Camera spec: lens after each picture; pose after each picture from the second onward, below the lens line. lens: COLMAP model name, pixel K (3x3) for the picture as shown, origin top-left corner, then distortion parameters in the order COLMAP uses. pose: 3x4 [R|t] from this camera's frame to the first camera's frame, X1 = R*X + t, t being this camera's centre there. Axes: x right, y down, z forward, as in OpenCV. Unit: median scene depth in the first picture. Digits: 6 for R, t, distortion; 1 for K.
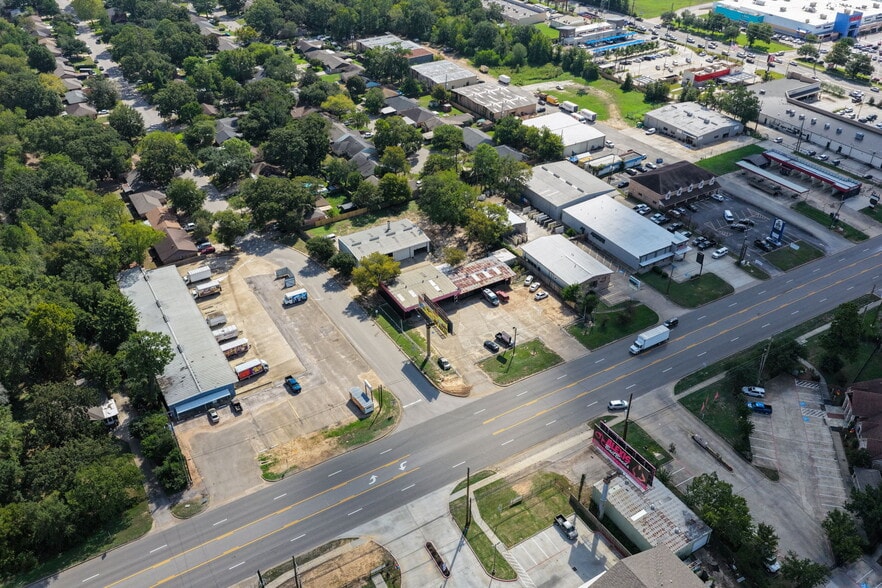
lens RADIAL K [[733.9, 0, 447.2], [0, 733.9, 290.2], [0, 0, 1]] dist [-0.011751, 0.029974]
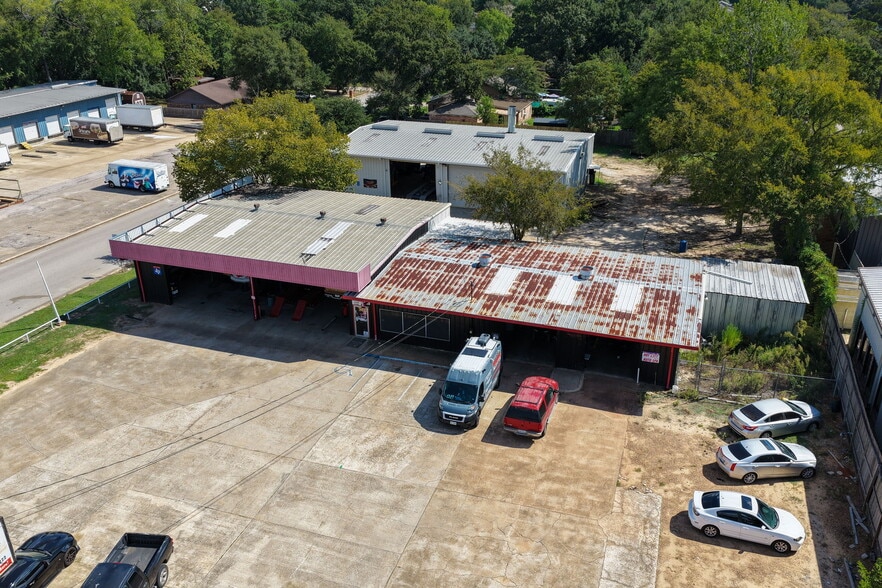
lens RADIAL K [[733.9, 0, 447.2], [0, 733.9, 290.2], [0, 0, 1]] dist [-0.011751, 0.029974]
pose [[0.645148, 0.314388, -0.696380, 0.171490], [-0.429683, 0.902929, 0.009566, -0.009593], [0.631789, 0.293051, 0.717610, 0.825921]]
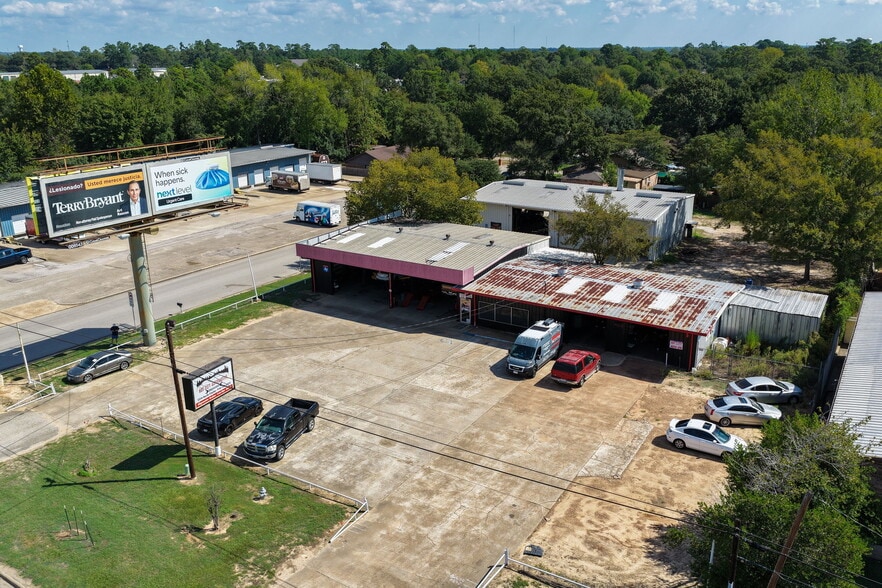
lens RADIAL K [[733.9, 0, 447.2], [0, 733.9, 290.2], [0, 0, 1]] dist [-0.011751, 0.029974]
pose [[0.460019, 0.276844, -0.843647, 0.244759], [-0.494476, 0.869052, 0.015555, 0.003270], [0.737479, 0.410008, 0.536673, 0.804070]]
